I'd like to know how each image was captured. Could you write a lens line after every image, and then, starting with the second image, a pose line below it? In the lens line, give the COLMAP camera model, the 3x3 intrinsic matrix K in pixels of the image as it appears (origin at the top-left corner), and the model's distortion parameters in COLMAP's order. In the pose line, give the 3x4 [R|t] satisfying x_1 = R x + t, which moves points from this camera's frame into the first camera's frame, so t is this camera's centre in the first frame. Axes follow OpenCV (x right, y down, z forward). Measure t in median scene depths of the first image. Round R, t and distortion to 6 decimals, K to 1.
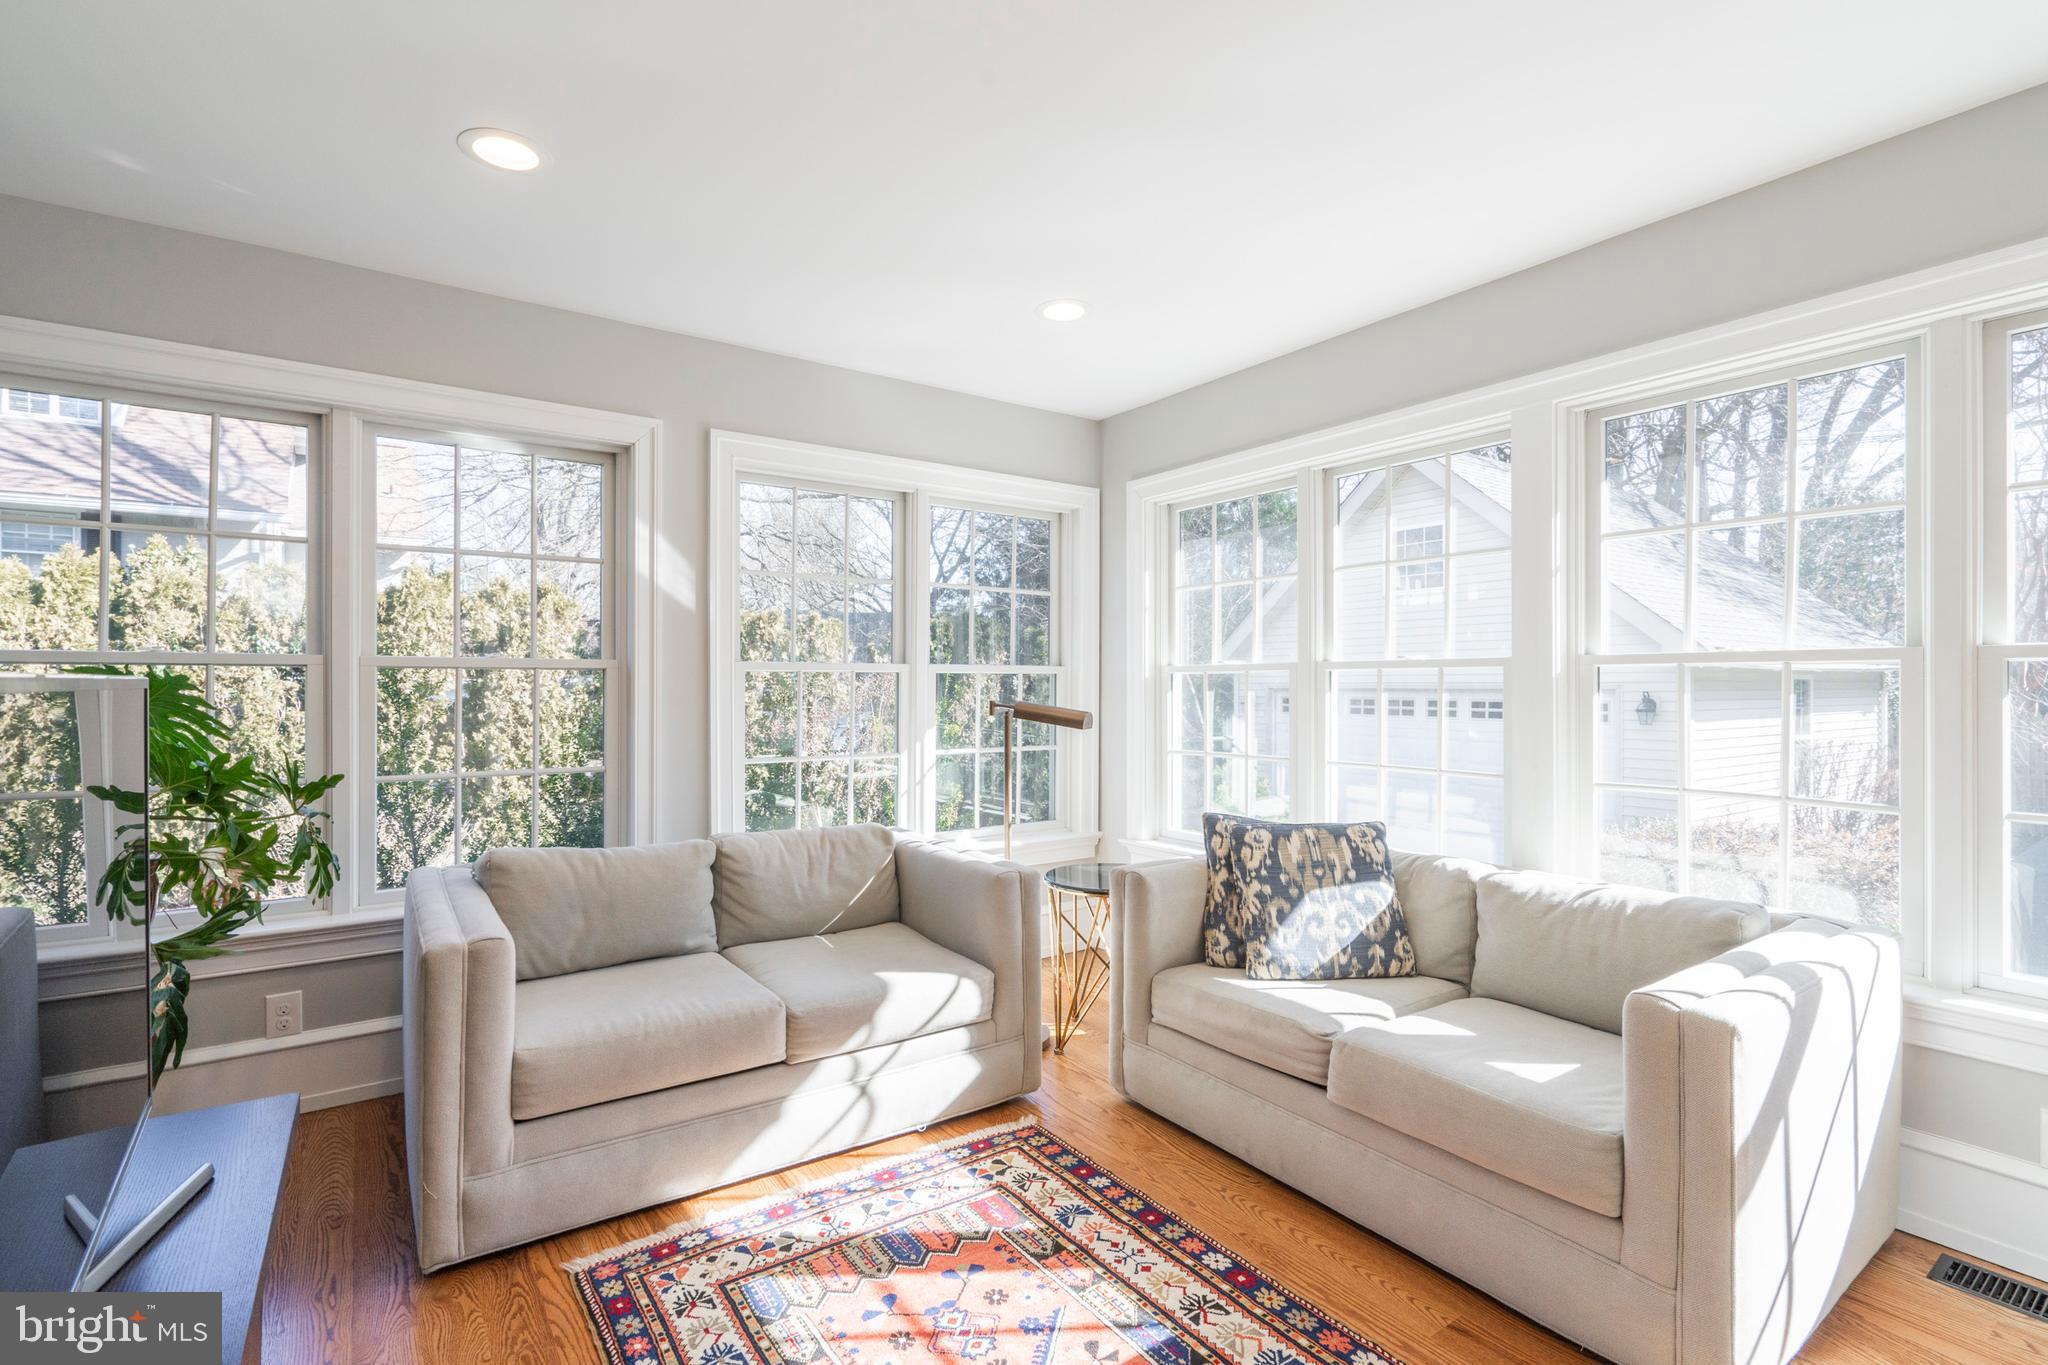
lens RADIAL K [[951.3, 0, 1017.8], [0, 951.3, 683.8], [0, 0, 1]] dist [0.001235, 0.000410]
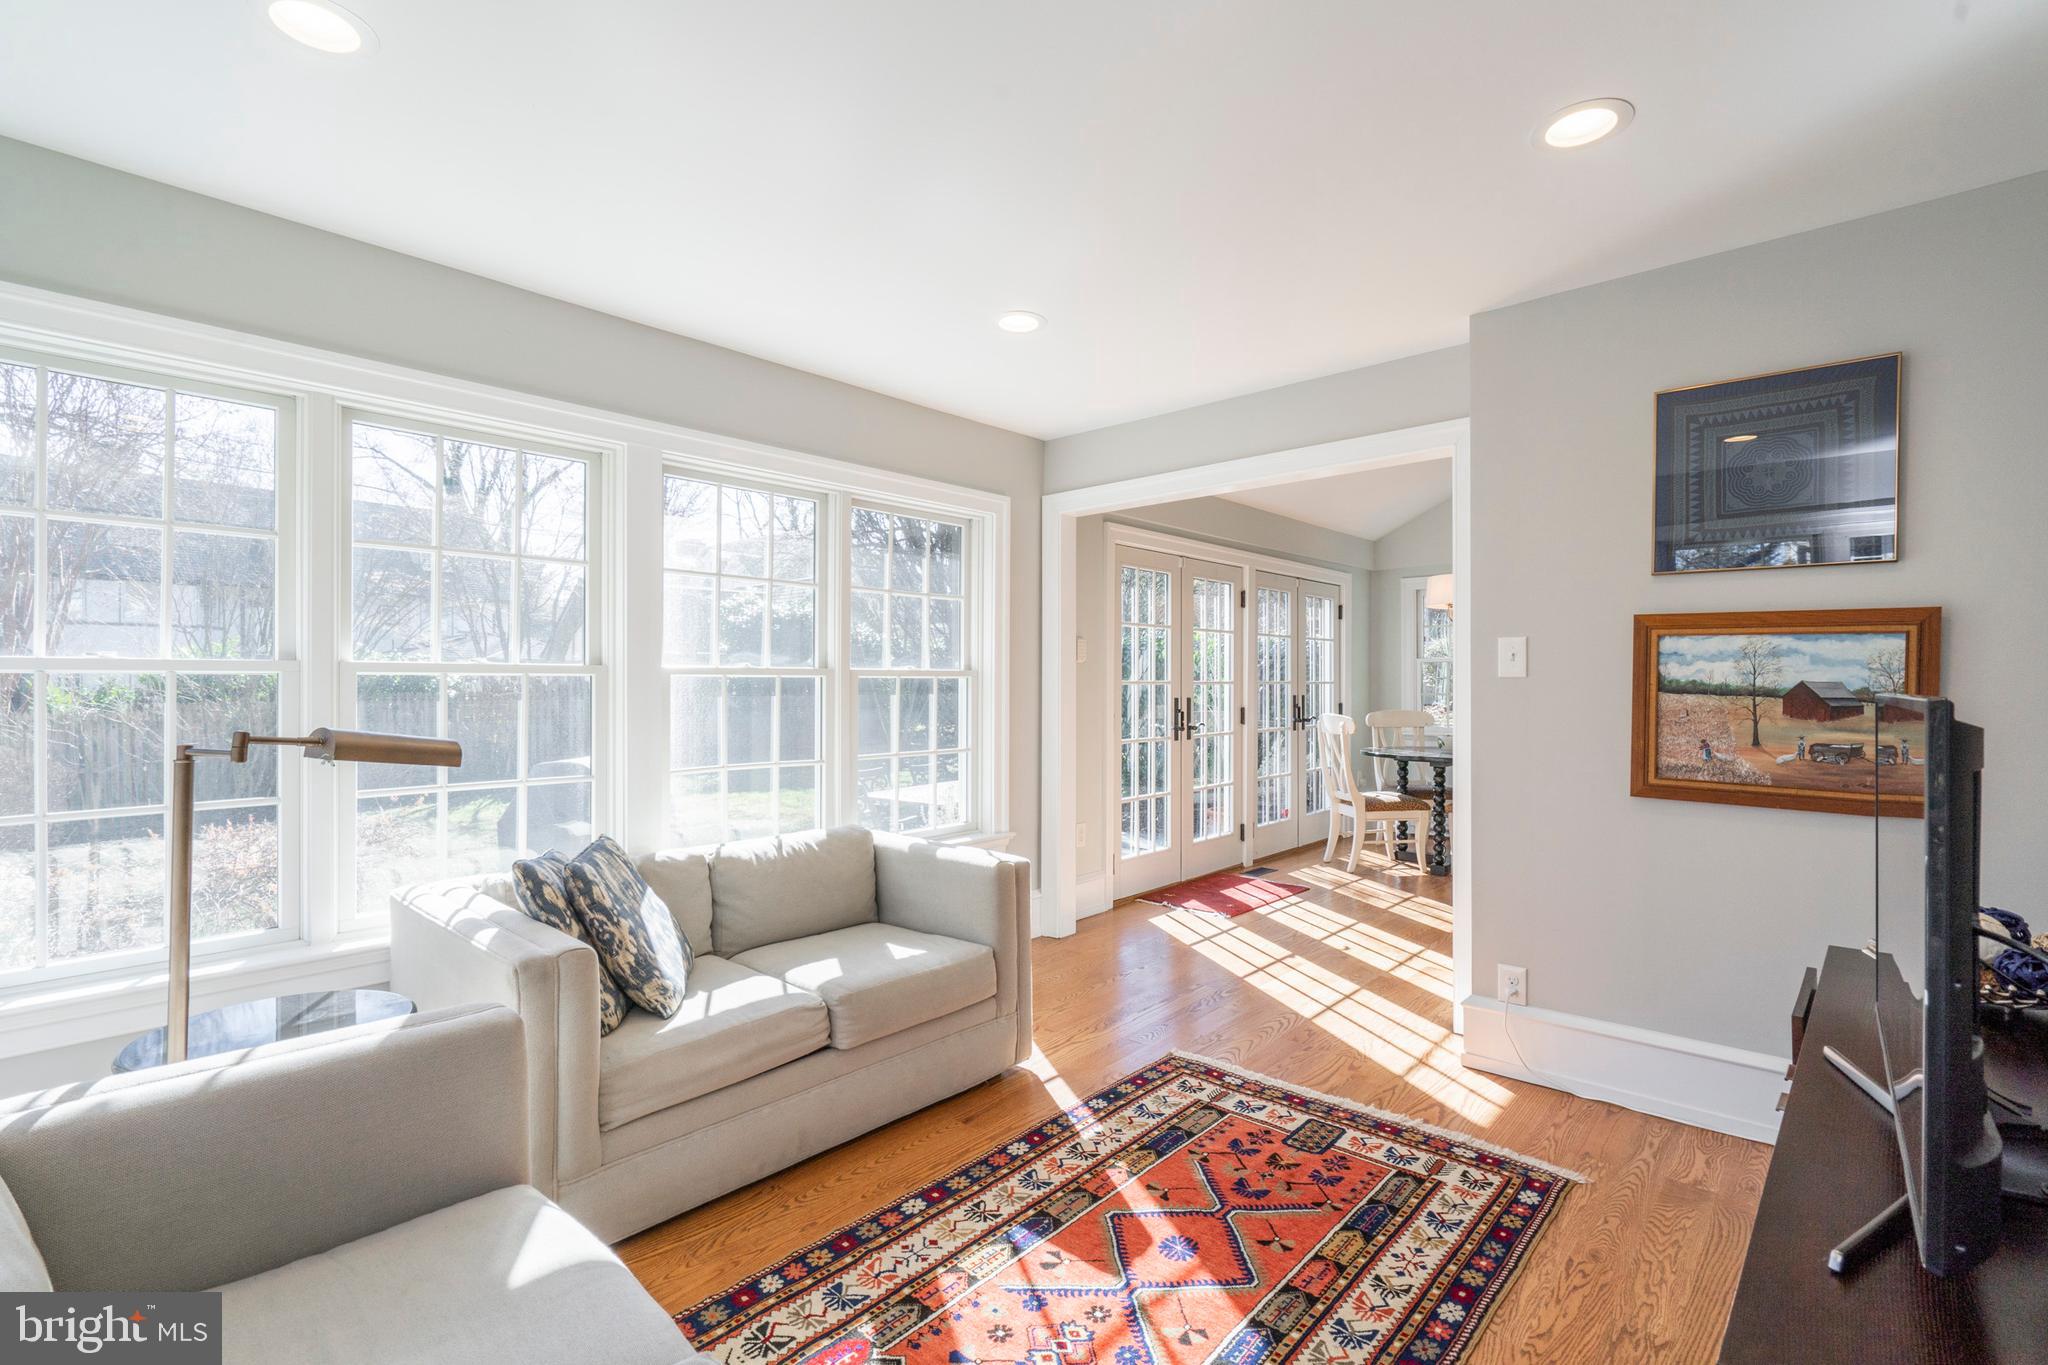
lens RADIAL K [[951.3, 0, 1017.8], [0, 951.3, 683.8], [0, 0, 1]] dist [0.001235, 0.000410]
pose [[-0.234478, -0.000782, 0.972121, -0.889861], [-0.004903, 0.999988, -0.000378, -0.007331], [-0.972109, -0.004855, -0.234479, 1.125728]]
